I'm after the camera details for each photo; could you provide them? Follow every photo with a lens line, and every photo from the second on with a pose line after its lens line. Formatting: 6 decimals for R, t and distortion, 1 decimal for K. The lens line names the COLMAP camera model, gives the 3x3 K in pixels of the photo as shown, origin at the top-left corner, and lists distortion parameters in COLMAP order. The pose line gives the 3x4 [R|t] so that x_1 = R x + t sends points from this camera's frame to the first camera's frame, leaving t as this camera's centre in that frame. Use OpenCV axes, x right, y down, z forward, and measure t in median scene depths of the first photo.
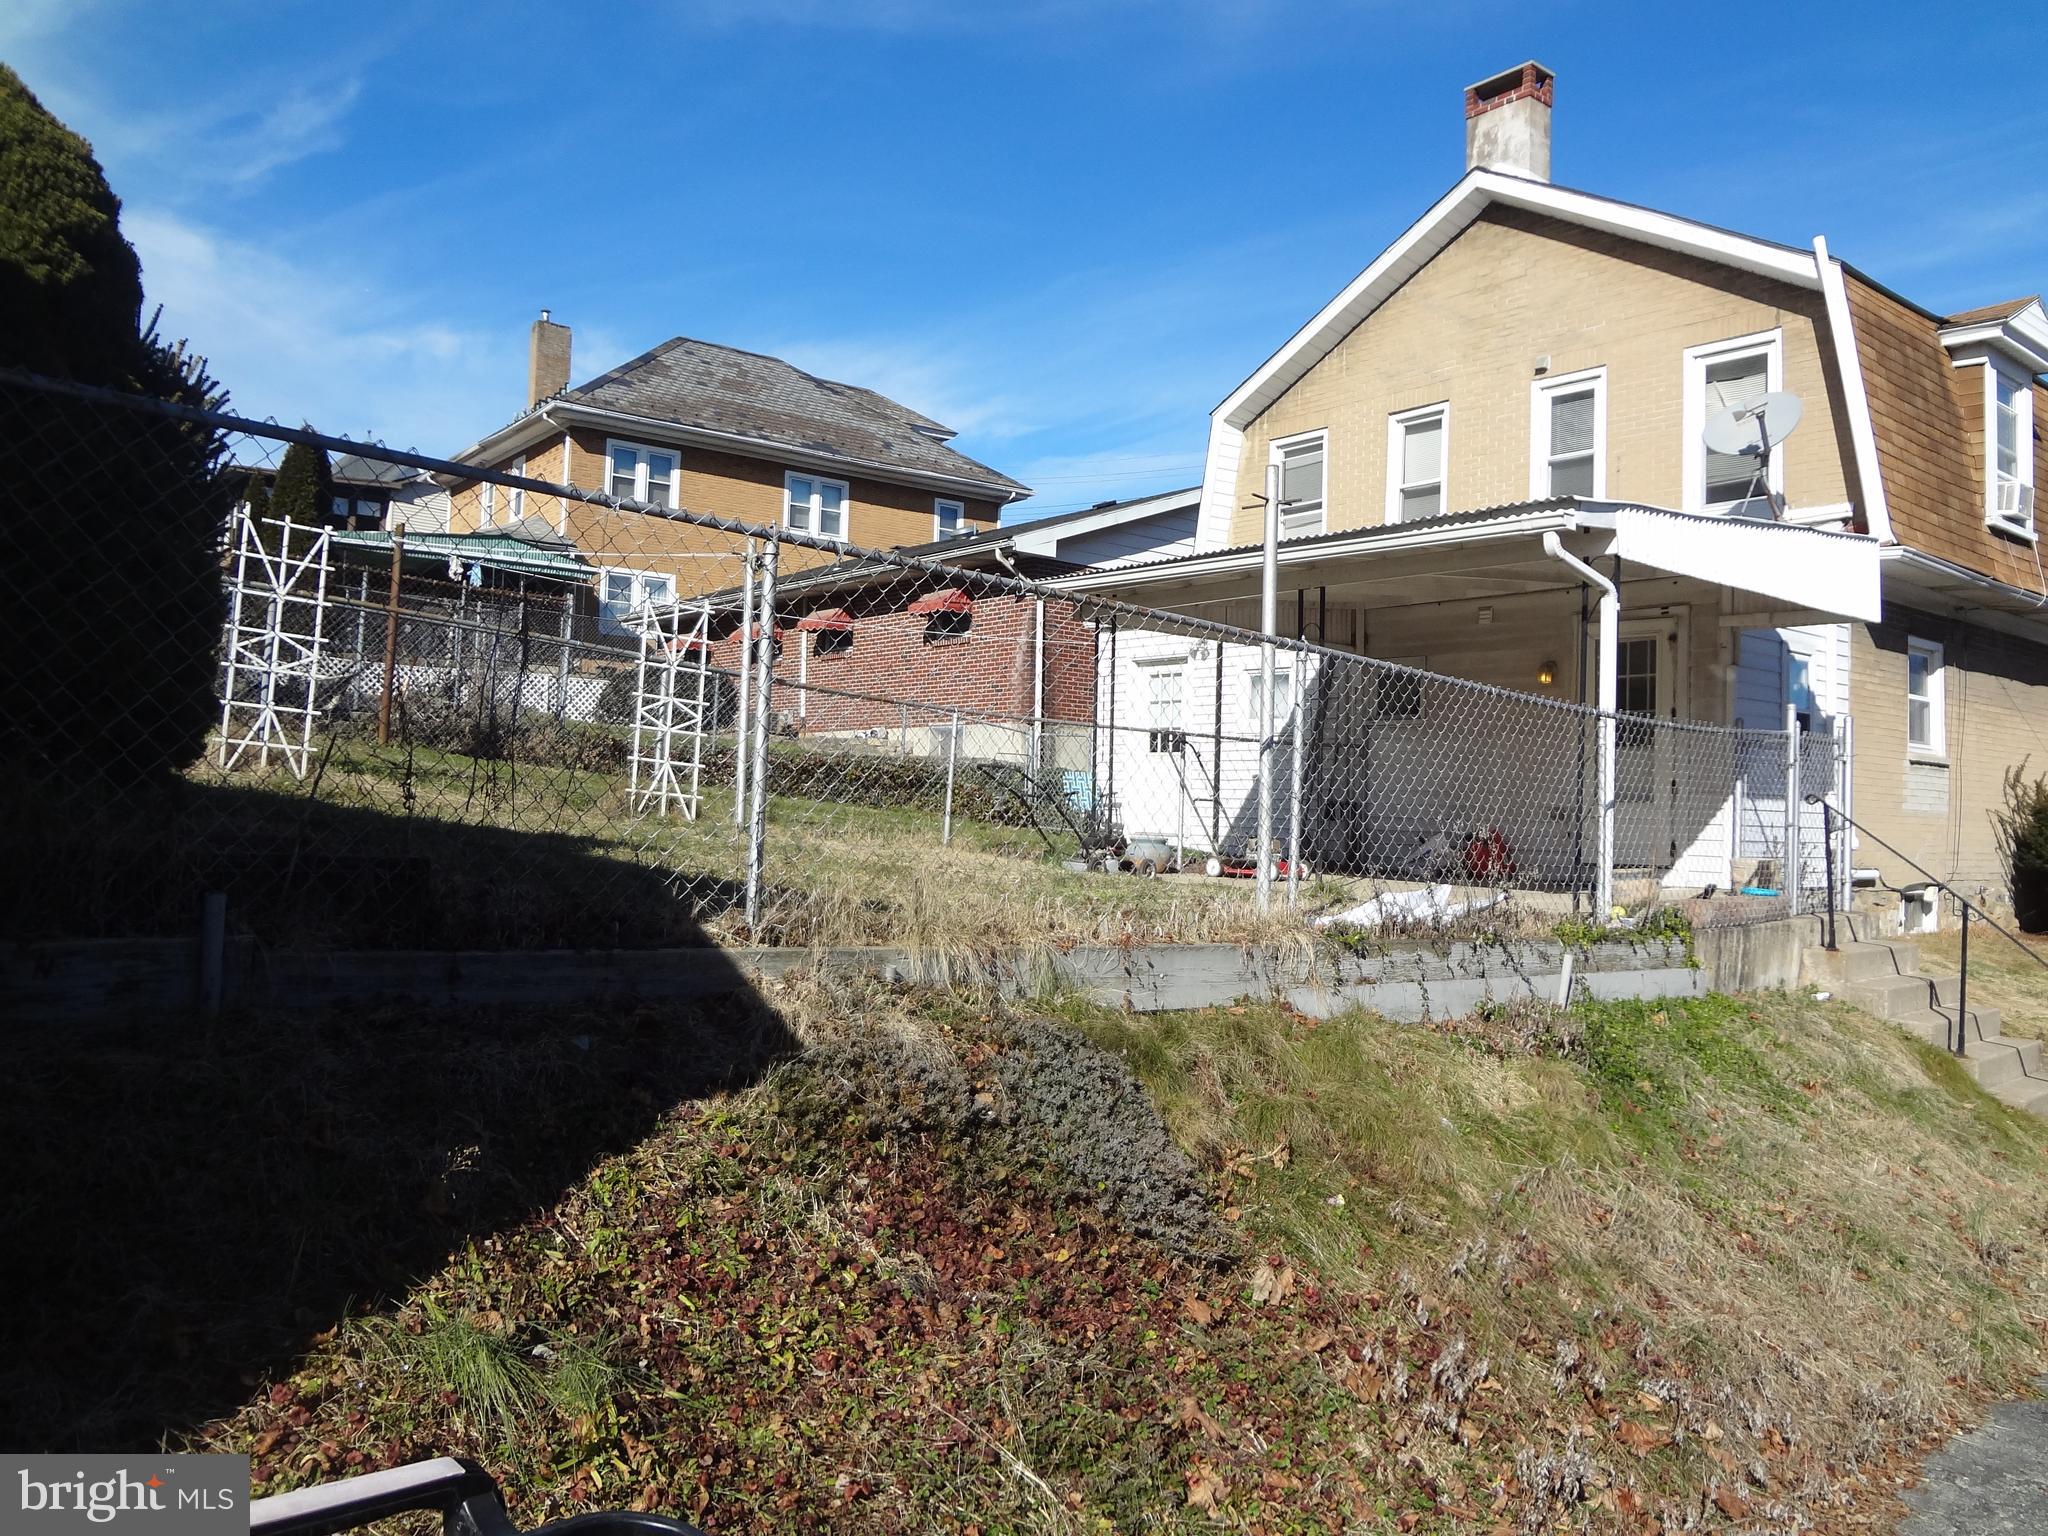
lens RADIAL K [[1531.6, 0, 1020.5], [0, 1531.6, 762.6], [0, 0, 1]] dist [-0.027284, -0.000055]
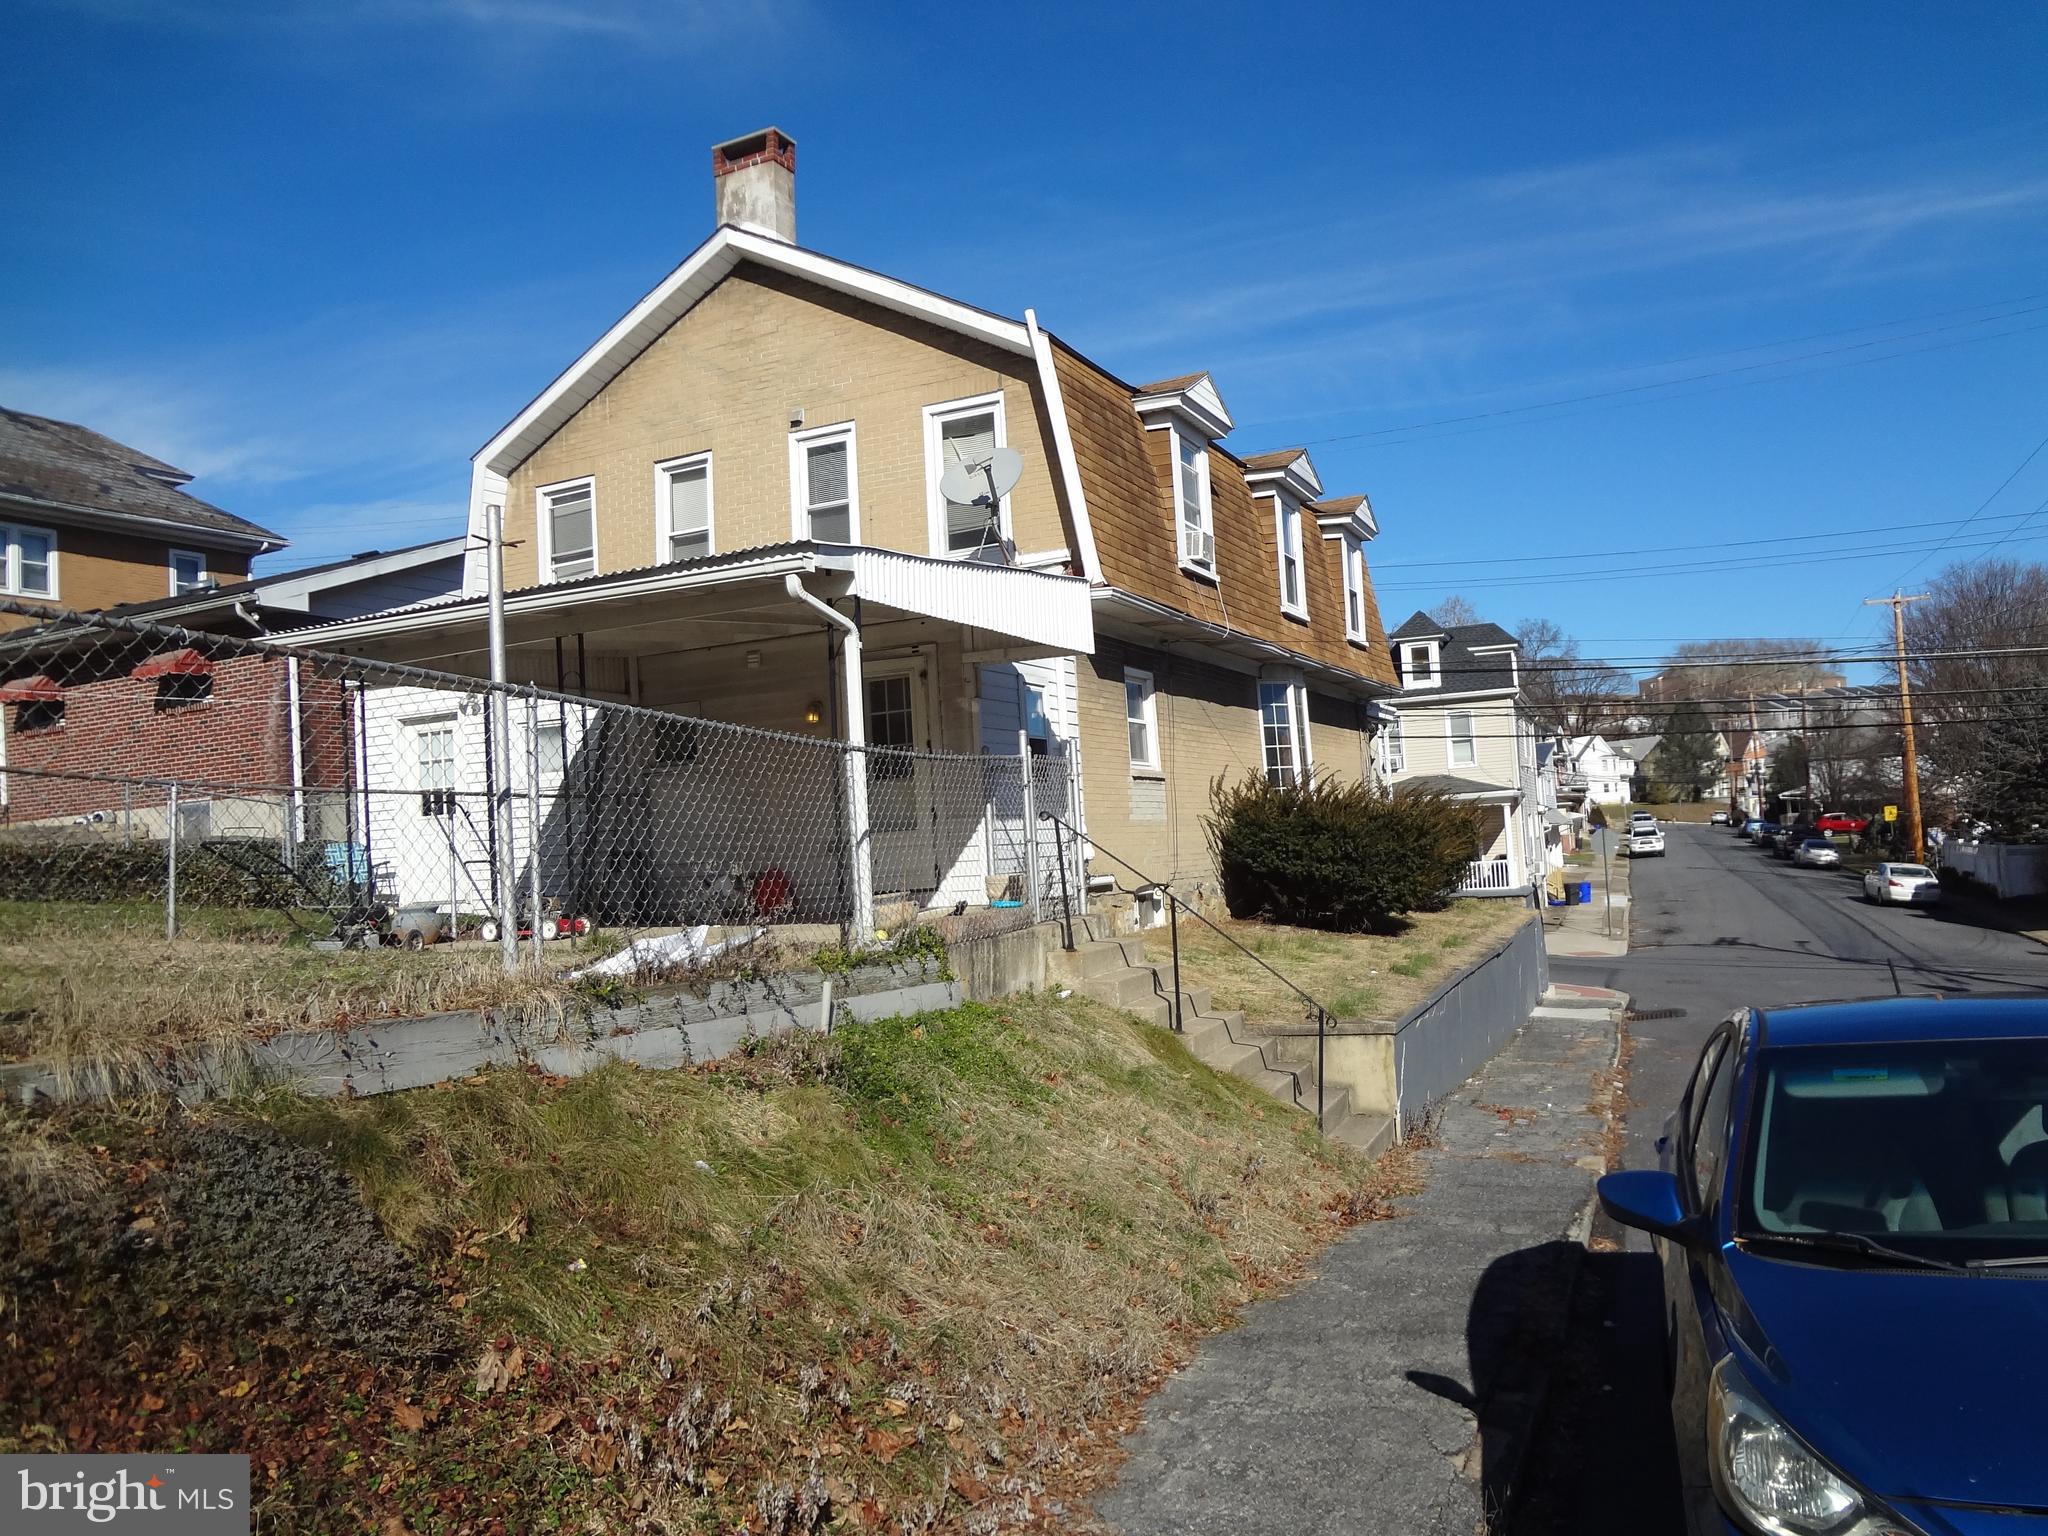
lens RADIAL K [[1531.6, 0, 1002.9], [0, 1531.6, 773.9], [0, 0, 1]] dist [-0.027284, -0.000055]
pose [[0.907380, -0.058225, 0.416258, 0.033236], [0.069203, 0.997538, -0.011321, 0.004300], [-0.414574, 0.039079, 0.909176, 0.005624]]
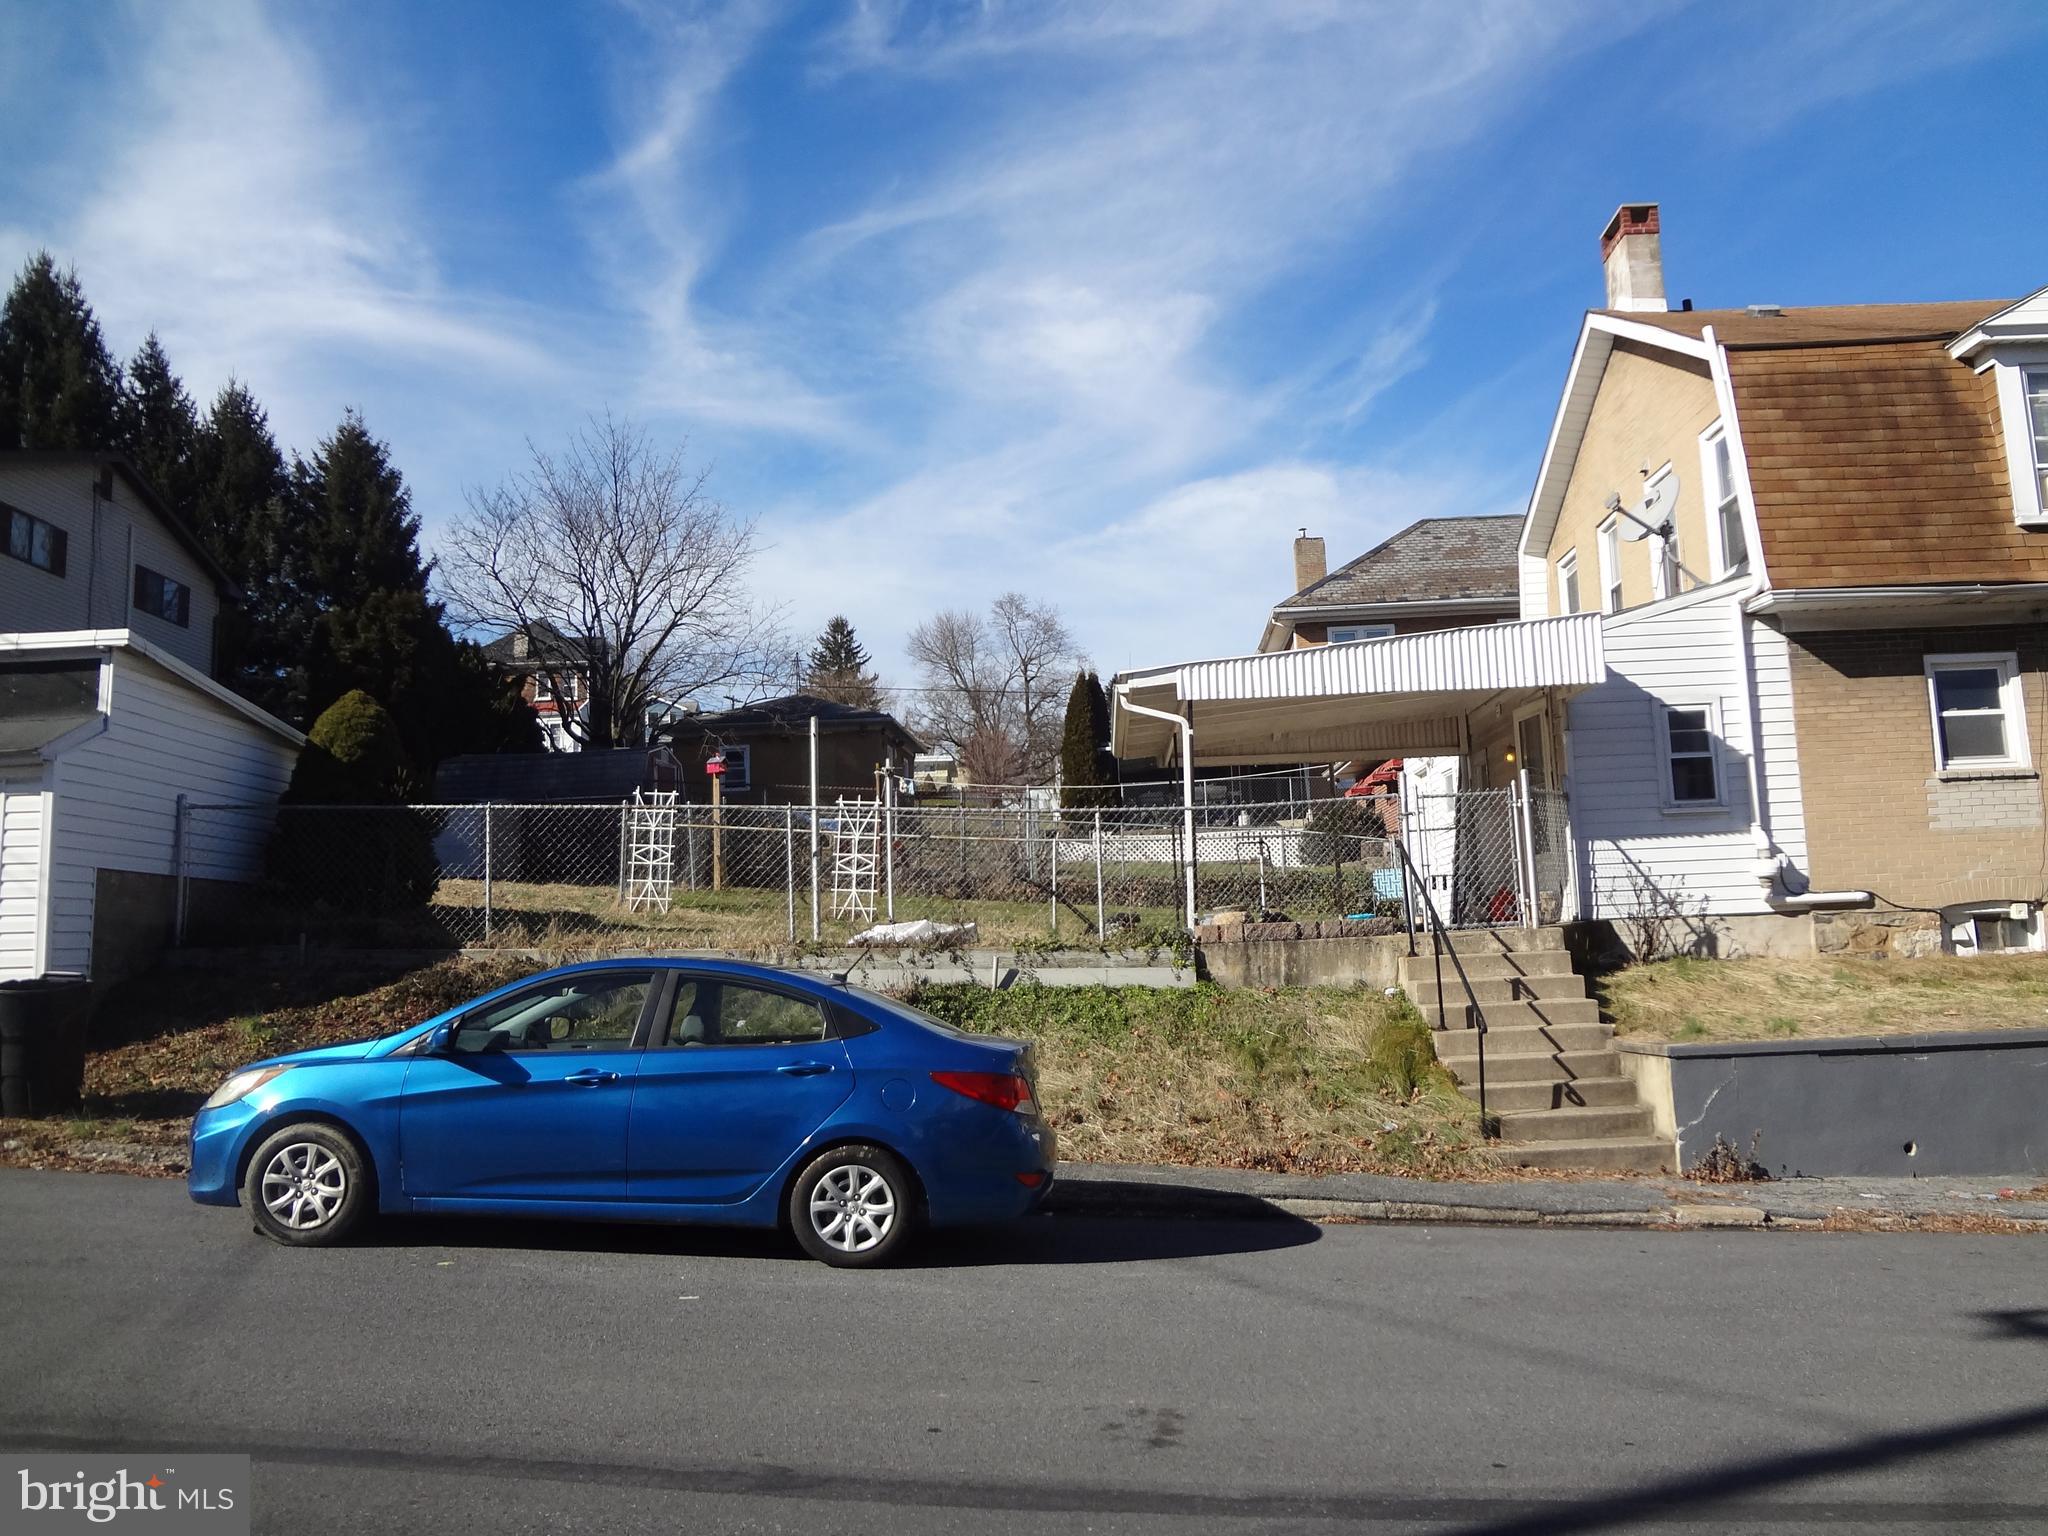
lens RADIAL K [[1531.6, 0, 1032.7], [0, 1531.6, 772.4], [0, 0, 1]] dist [-0.027284, -0.000055]
pose [[0.732147, -0.137825, -0.667057, 1.153801], [0.077297, 0.989800, -0.119669, 0.095338], [0.676747, 0.036054, 0.735333, -0.189391]]
